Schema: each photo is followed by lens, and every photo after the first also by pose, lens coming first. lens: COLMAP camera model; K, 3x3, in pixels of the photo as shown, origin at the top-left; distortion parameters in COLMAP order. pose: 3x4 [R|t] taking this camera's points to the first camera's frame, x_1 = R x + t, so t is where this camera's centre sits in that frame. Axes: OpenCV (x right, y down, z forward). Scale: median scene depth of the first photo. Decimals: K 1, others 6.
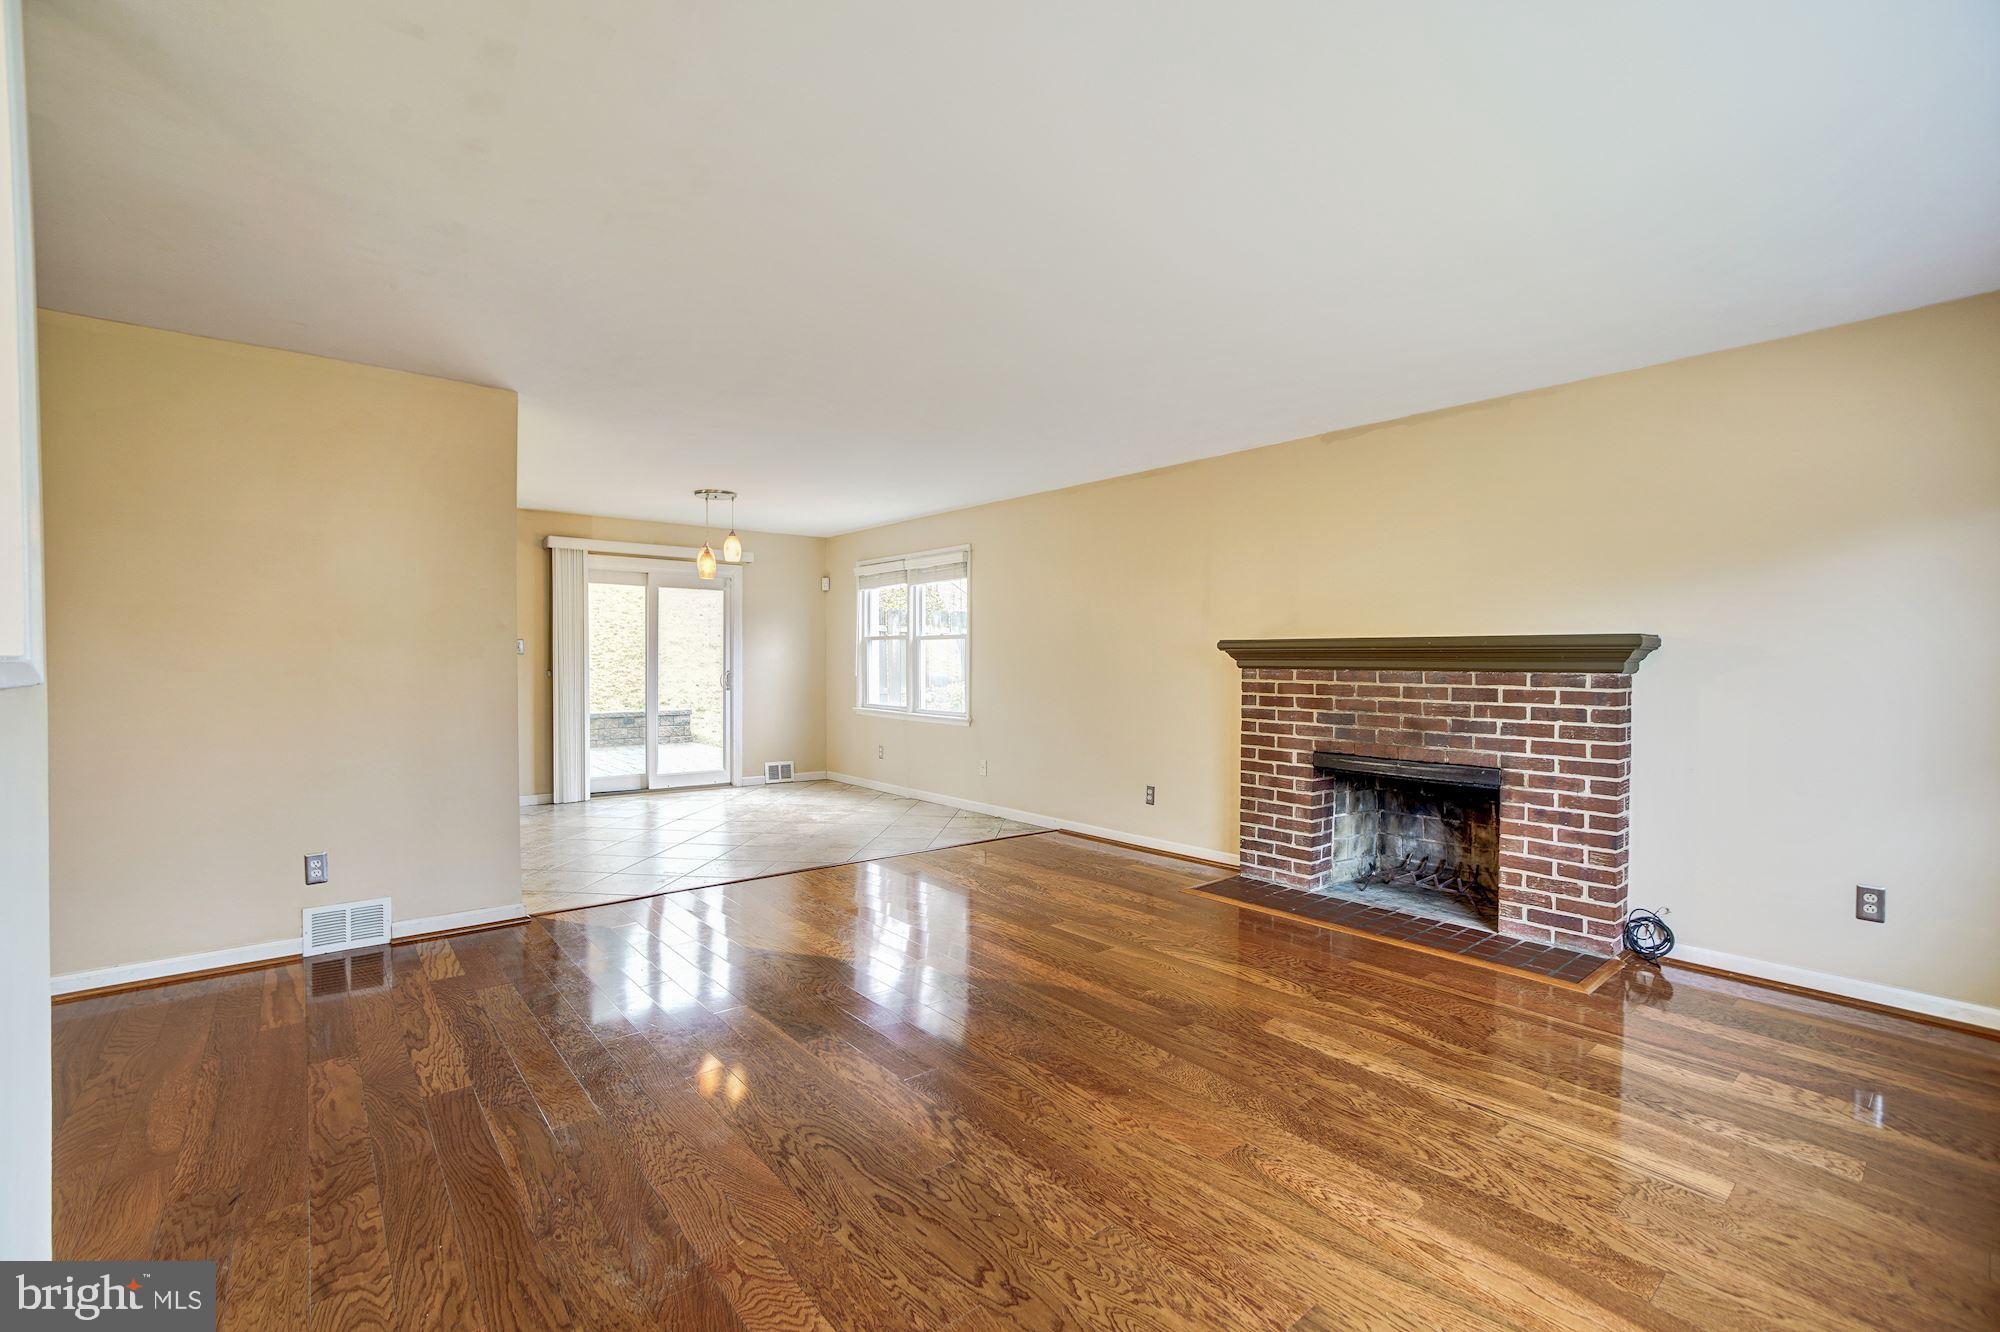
lens RADIAL K [[869.8, 0, 980.4], [0, 869.8, 650.5], [0, 0, 1]] dist [-0.046909, 0.017895]
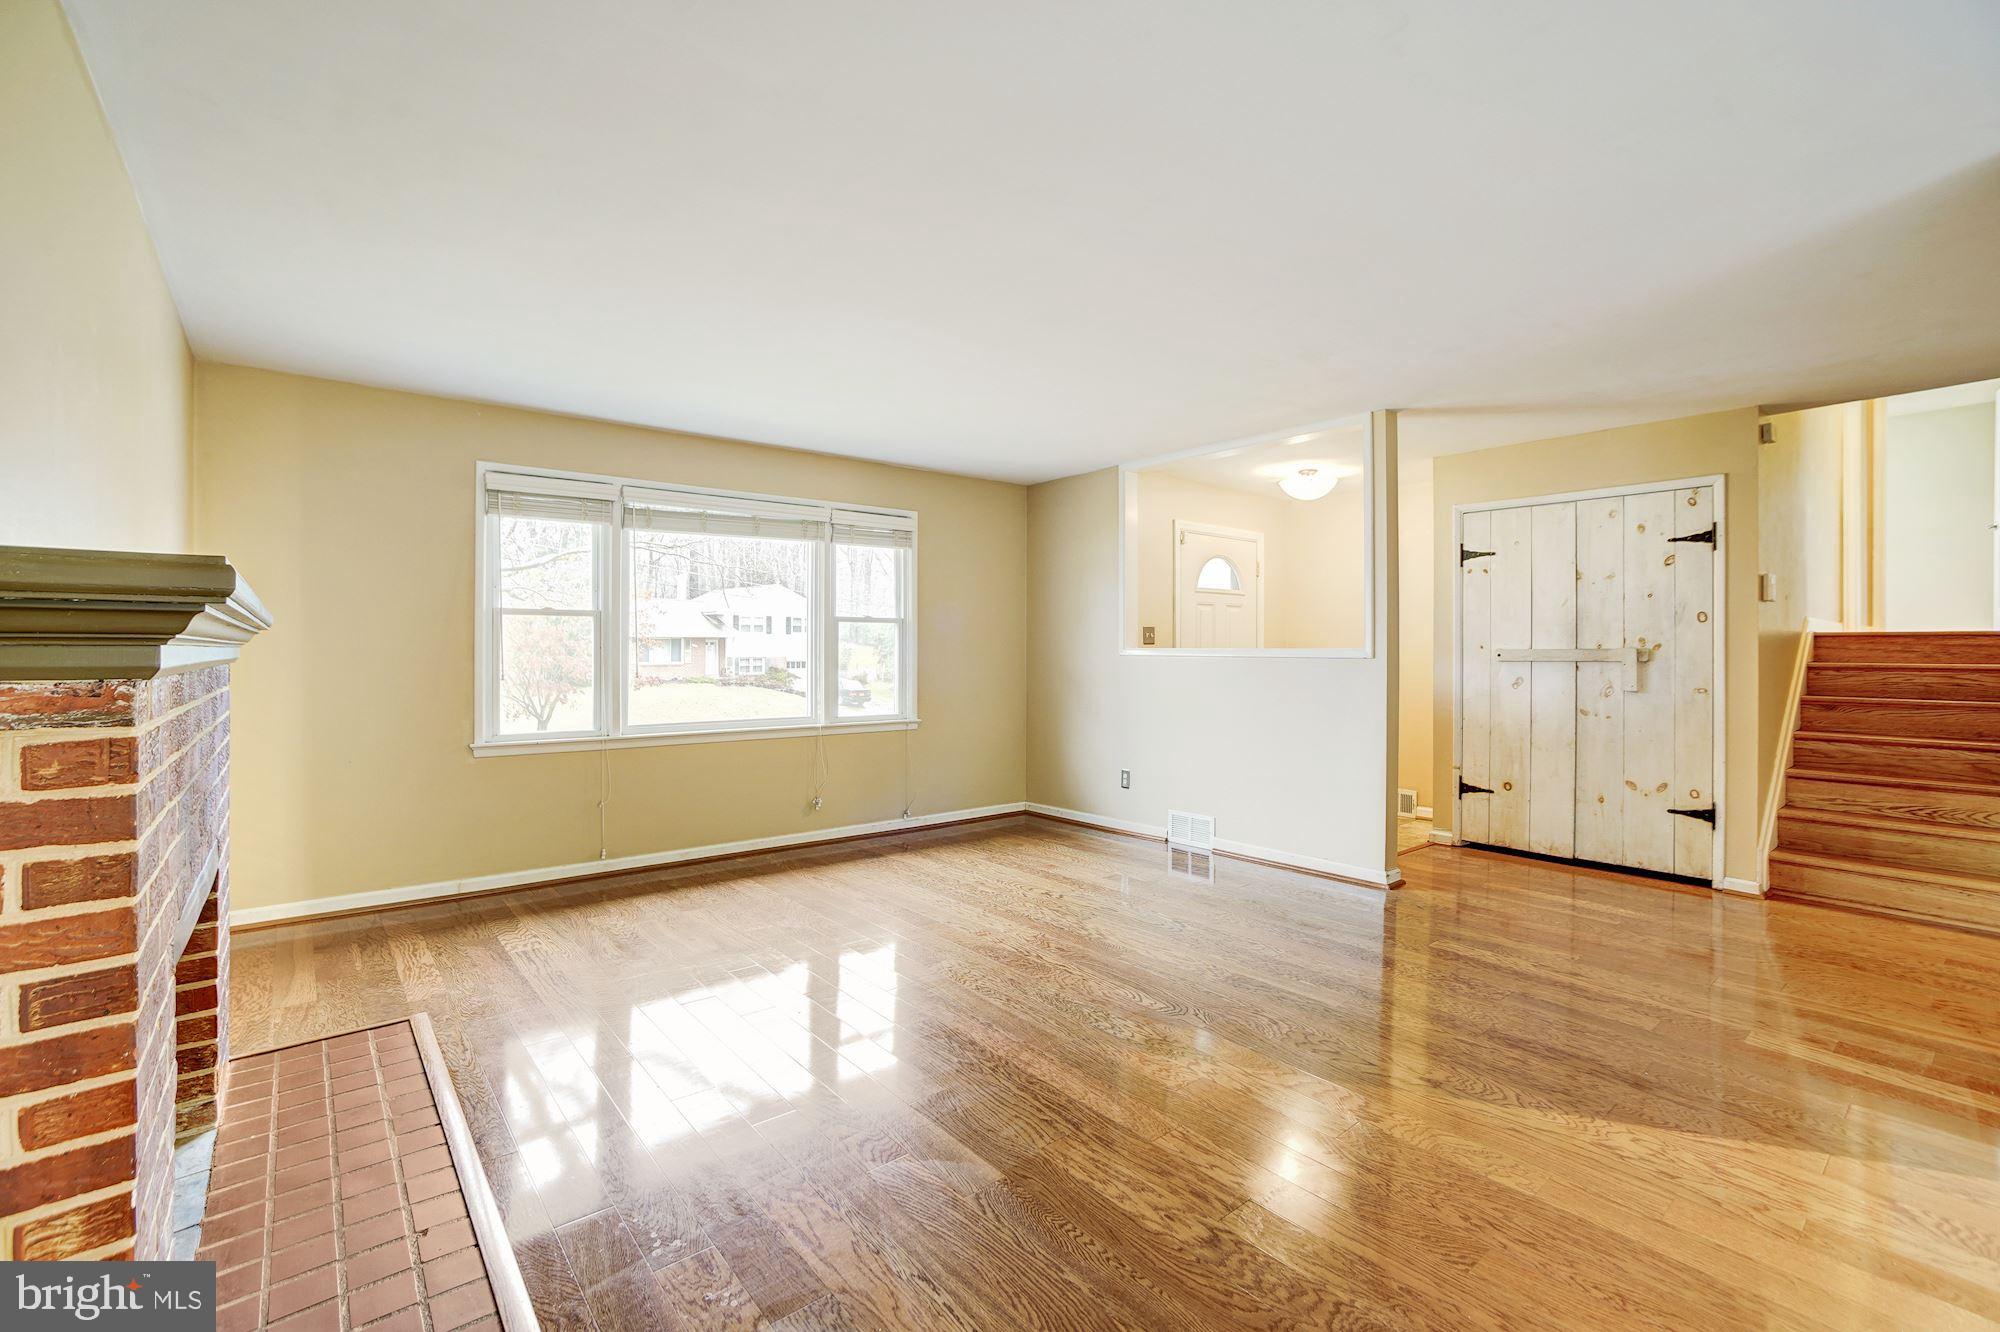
lens RADIAL K [[869.8, 0, 989.4], [0, 869.8, 644.0], [0, 0, 1]] dist [-0.046909, 0.017895]
pose [[-0.999976, -0.006473, -0.002354, 0.088255], [-0.006435, 0.999852, -0.015930, 0.015180], [0.002457, -0.015914, -0.999870, 1.414230]]
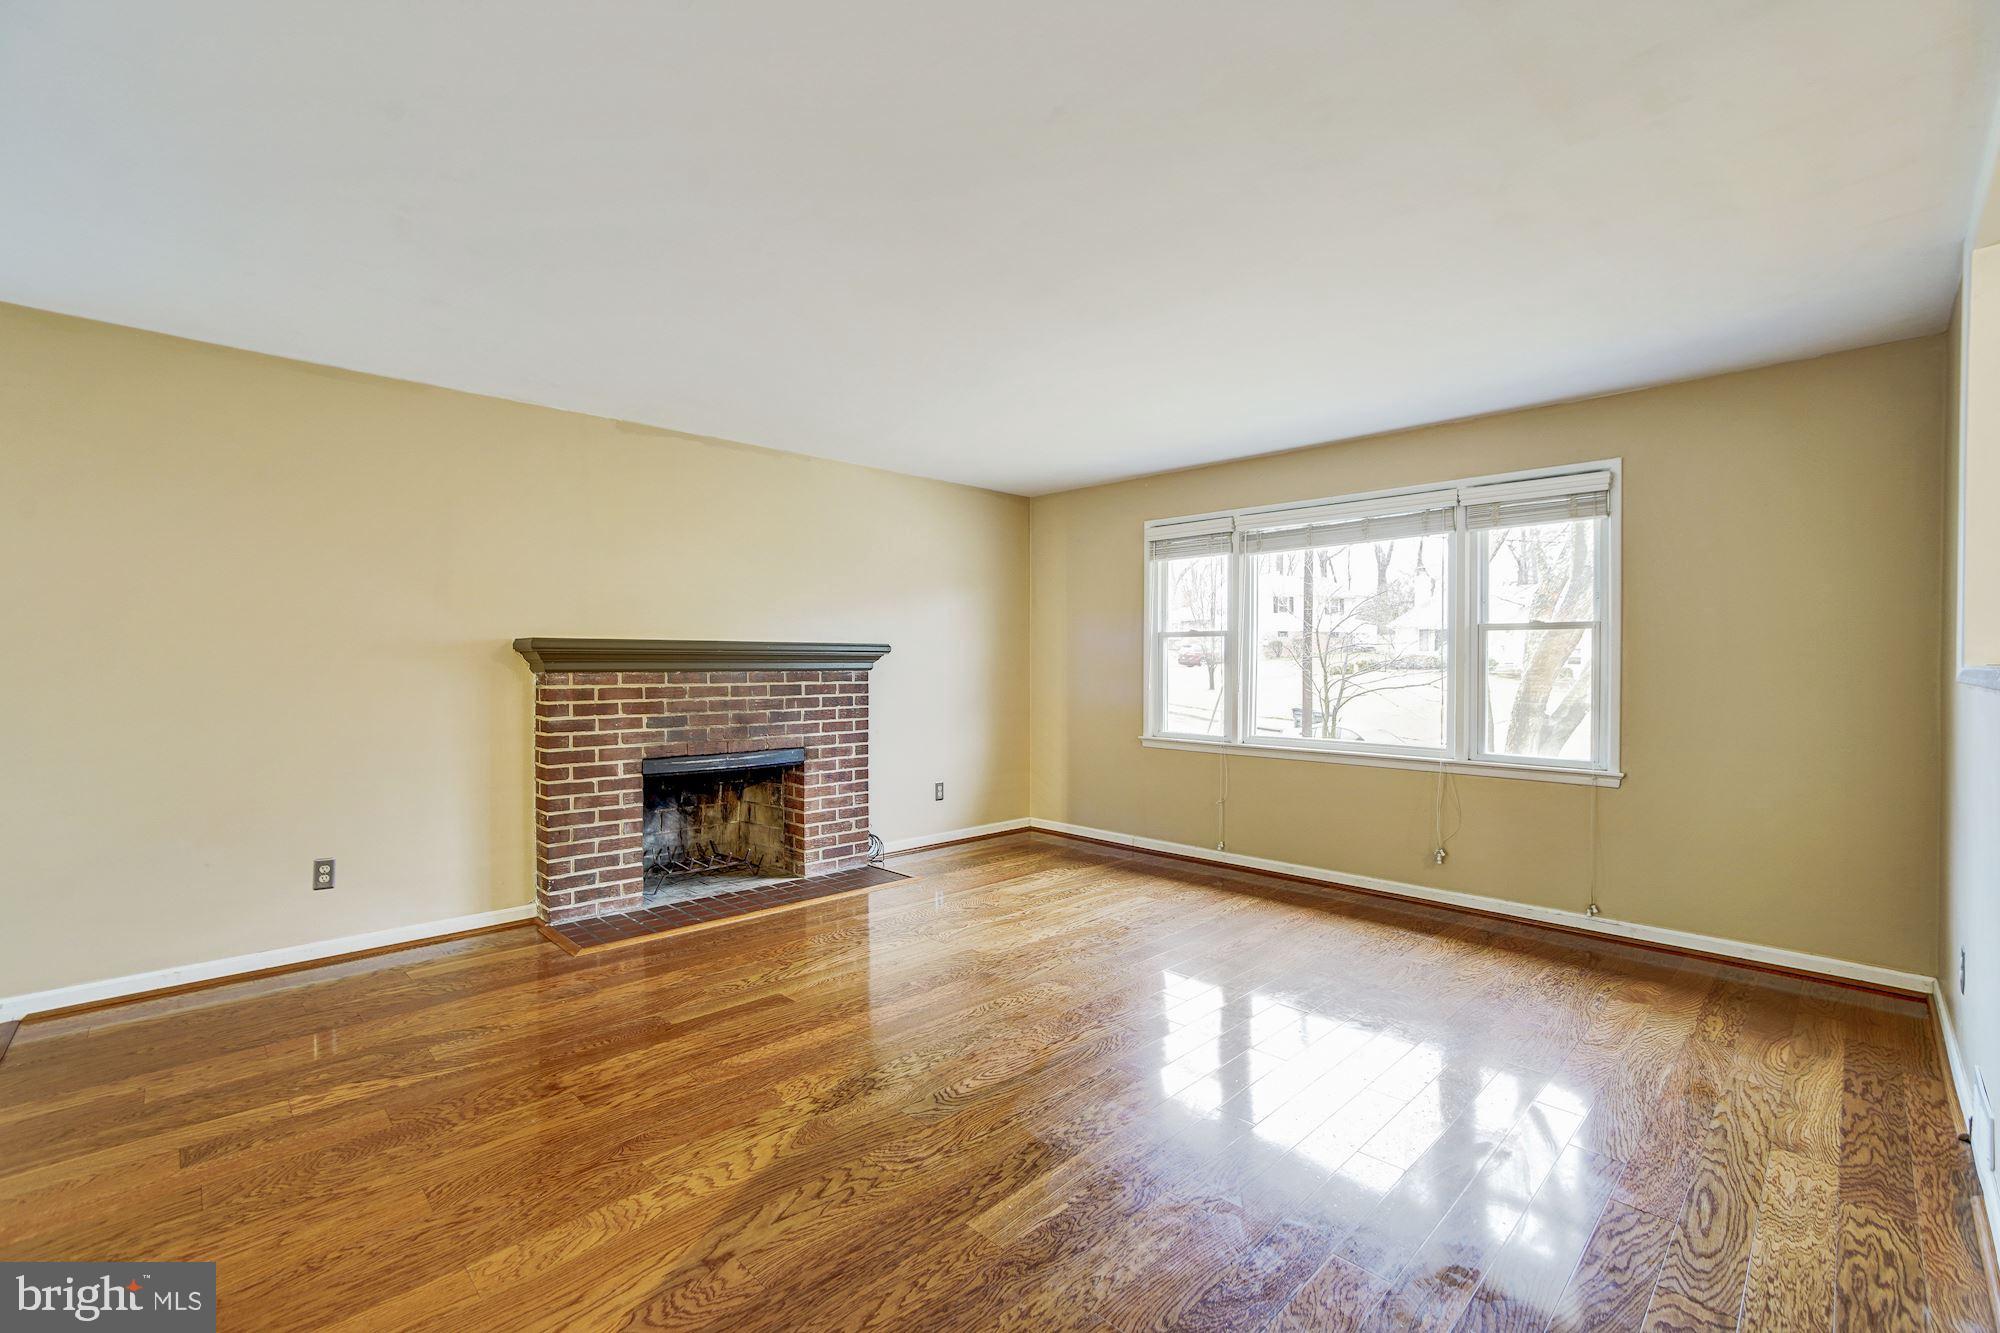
lens RADIAL K [[869.8, 0, 1021.3], [0, 869.8, 670.5], [0, 0, 1]] dist [-0.046909, 0.017895]
pose [[-0.104220, -0.014699, 0.994446, -0.635422], [-0.012653, 0.999829, 0.013452, 0.002102], [-0.994474, -0.011181, -0.104388, 0.737314]]
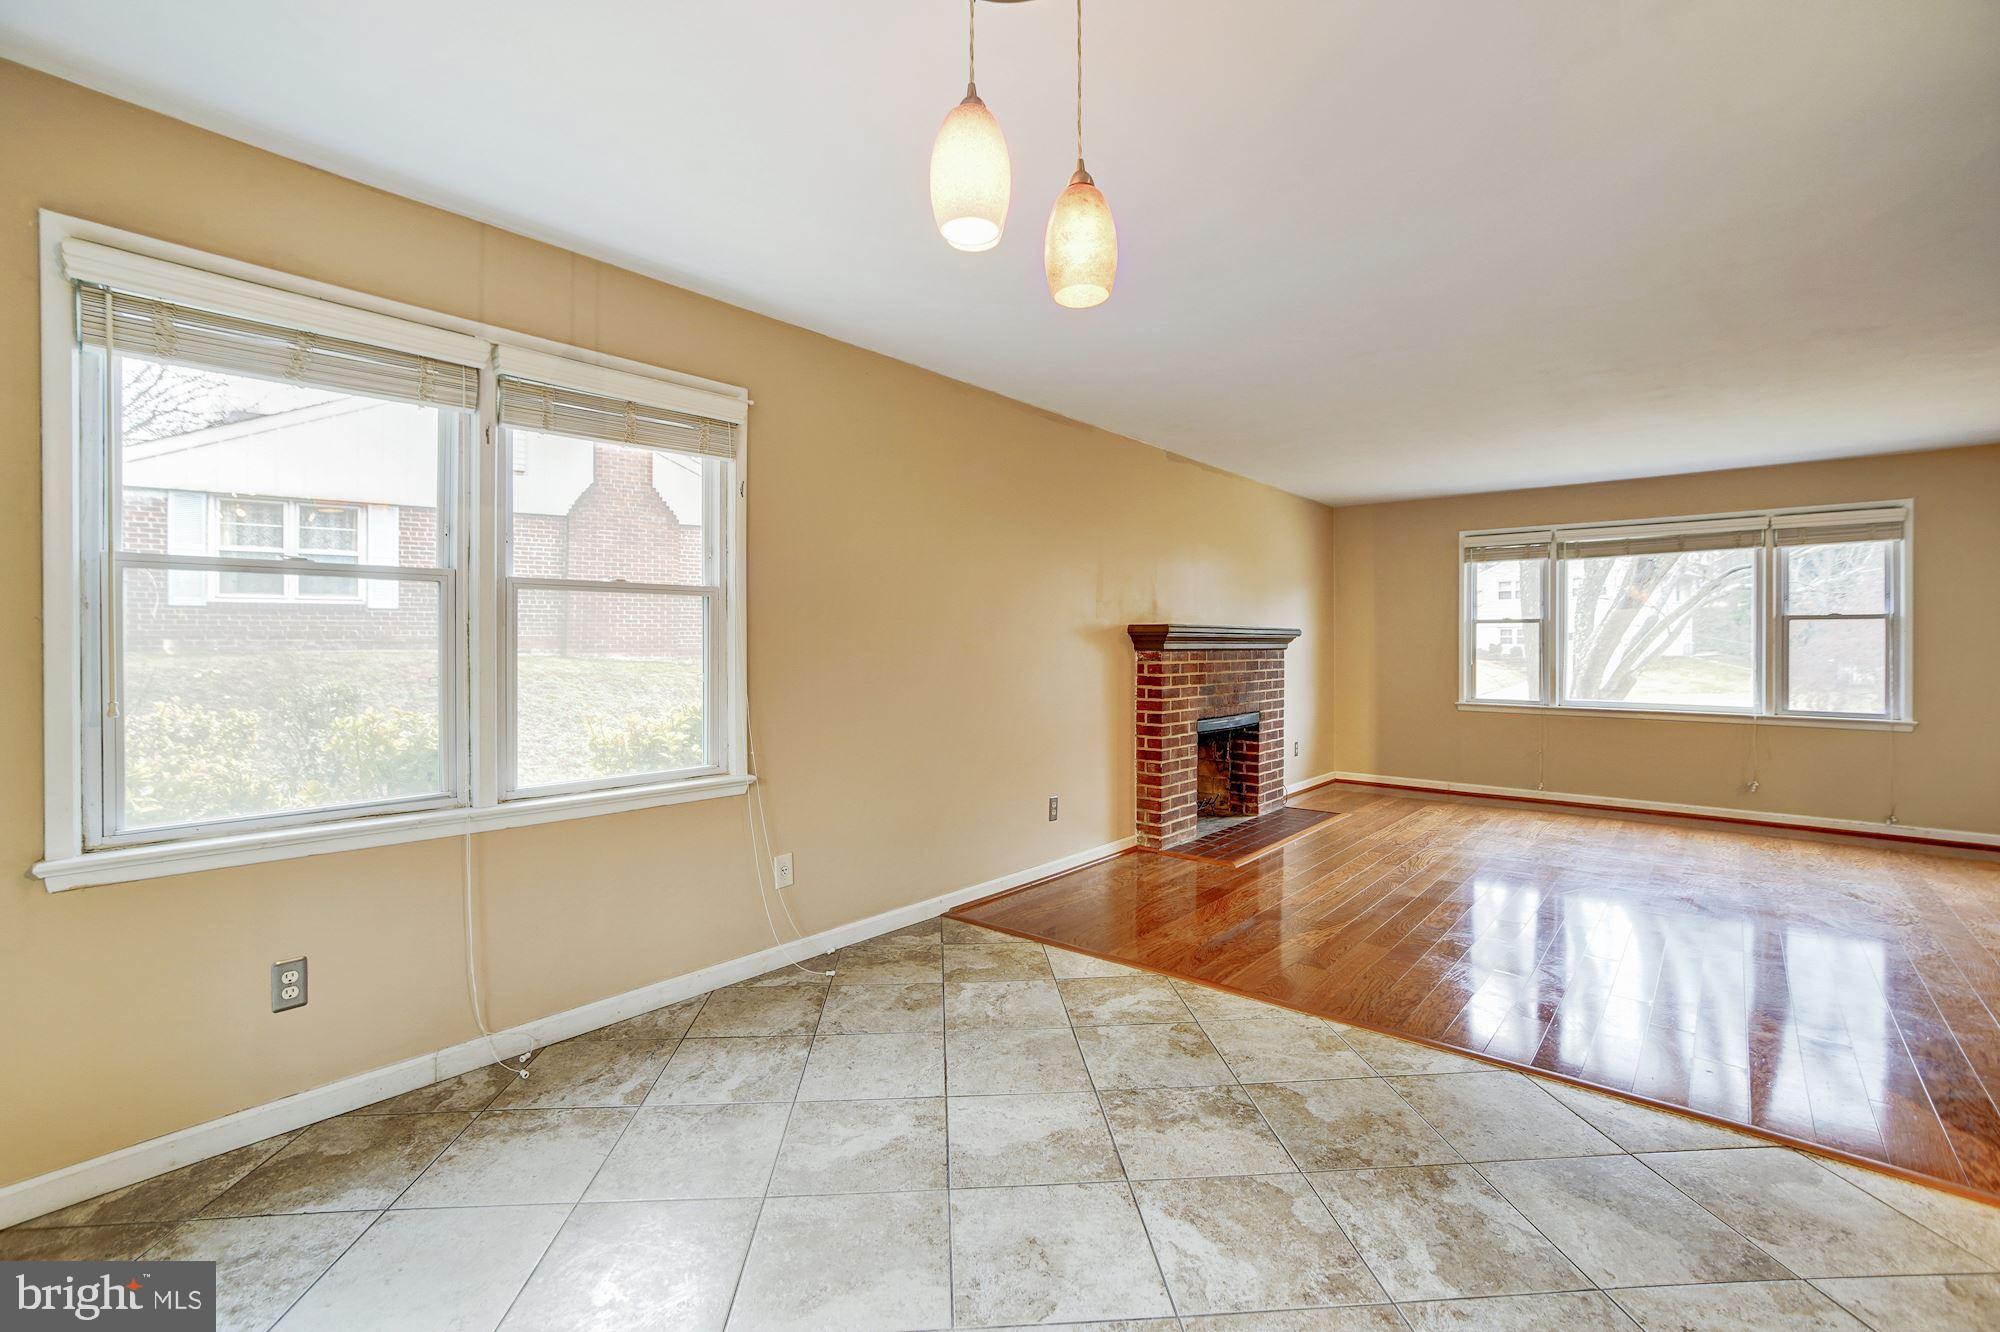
lens RADIAL K [[869.8, 0, 992.8], [0, 869.8, 645.7], [0, 0, 1]] dist [-0.046909, 0.017895]
pose [[-0.182450, -0.008705, 0.983177, -0.795323], [-0.012841, 0.999897, 0.006470, 0.010795], [-0.983131, -0.011444, -0.182543, 1.606228]]
